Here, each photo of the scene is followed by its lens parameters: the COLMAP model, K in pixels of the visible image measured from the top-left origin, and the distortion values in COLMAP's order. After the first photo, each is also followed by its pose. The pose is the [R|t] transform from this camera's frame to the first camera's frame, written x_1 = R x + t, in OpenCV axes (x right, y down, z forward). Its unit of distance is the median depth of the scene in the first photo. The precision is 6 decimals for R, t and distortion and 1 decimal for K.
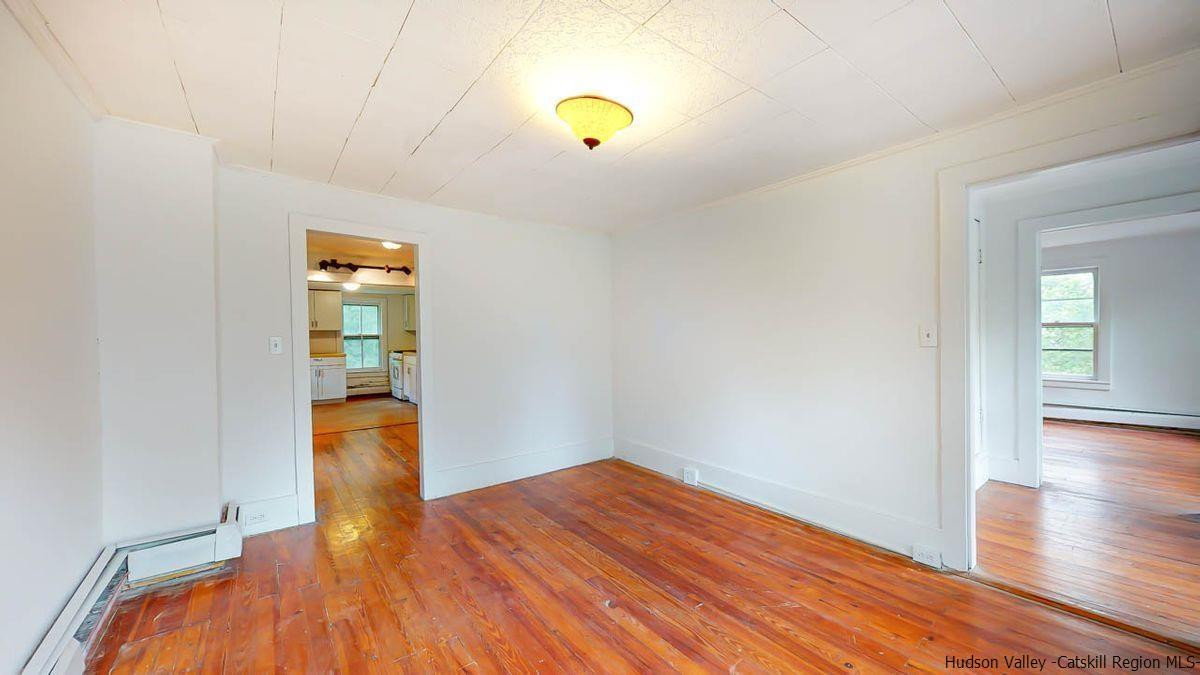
lens RADIAL K [[440.1, 0, 599.7], [0, 440.1, 338.8], [0, 0, 1]] dist [0.001214, 0.000041]
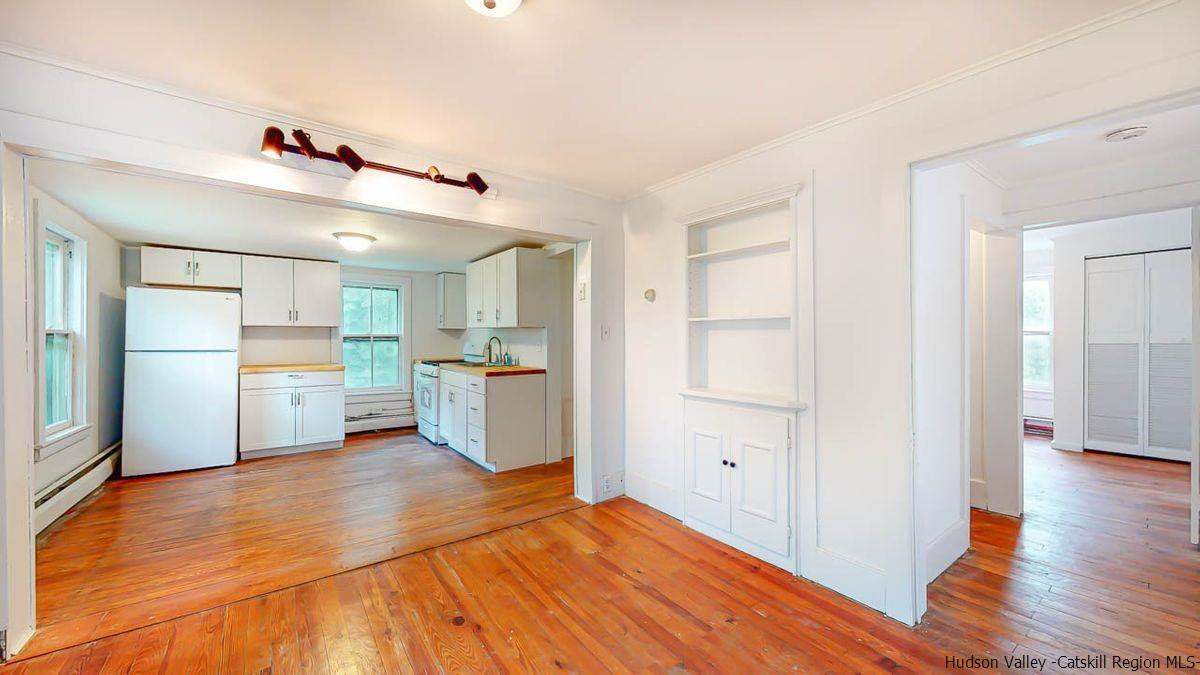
lens RADIAL K [[440.1, 0, 599.7], [0, 440.1, 338.8], [0, 0, 1]] dist [0.001214, 0.000041]
pose [[0.999720, 0.015297, -0.018063, -0.207013], [-0.015485, 0.999827, -0.010287, -0.001621], [0.017903, 0.010564, 0.999784, 0.383713]]
